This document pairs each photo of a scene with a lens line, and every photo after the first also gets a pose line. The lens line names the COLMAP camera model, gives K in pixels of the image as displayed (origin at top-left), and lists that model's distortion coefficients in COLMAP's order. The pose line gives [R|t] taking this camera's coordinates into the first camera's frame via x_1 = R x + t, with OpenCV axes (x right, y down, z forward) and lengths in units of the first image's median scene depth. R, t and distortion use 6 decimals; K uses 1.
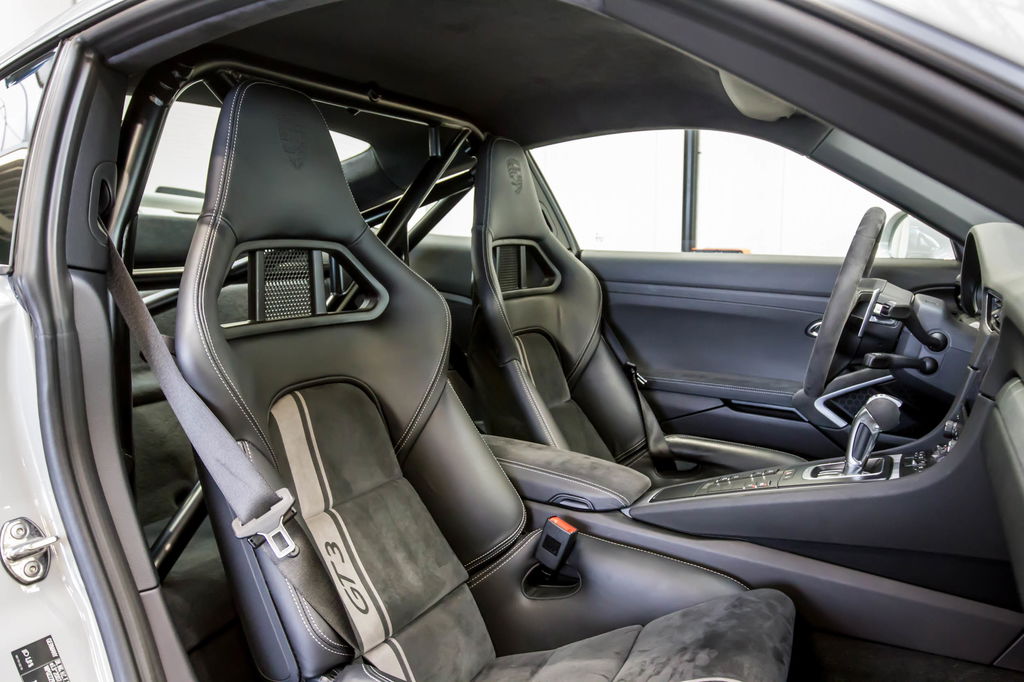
lens RADIAL K [[751.1, 0, 512.0], [0, 751.1, 341.0], [0, 0, 1]] dist [-0.003999, -0.038323]
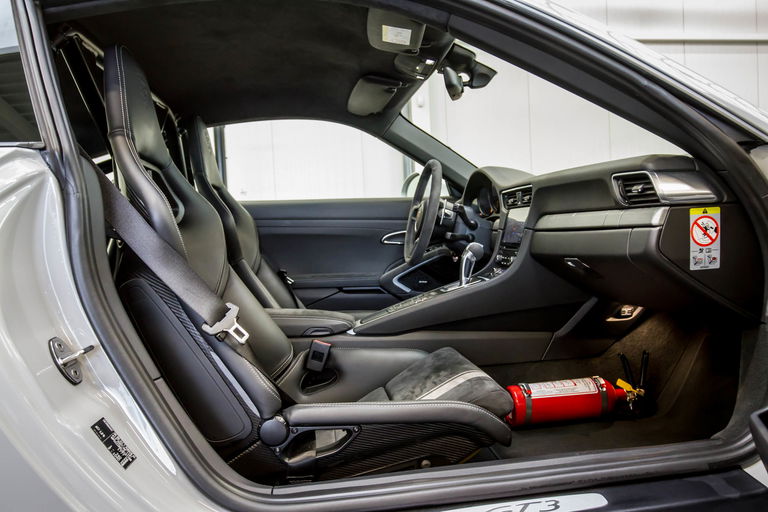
lens RADIAL K [[563.3, 0, 384.0], [0, 563.3, 256.0], [0, 0, 1]] dist [-0.003999, -0.038323]
pose [[0.822894, -0.065723, 0.564382, -0.476379], [0.122535, 0.990442, -0.063323, 0.149635], [-0.554825, 0.121265, 0.823082, -0.083302]]
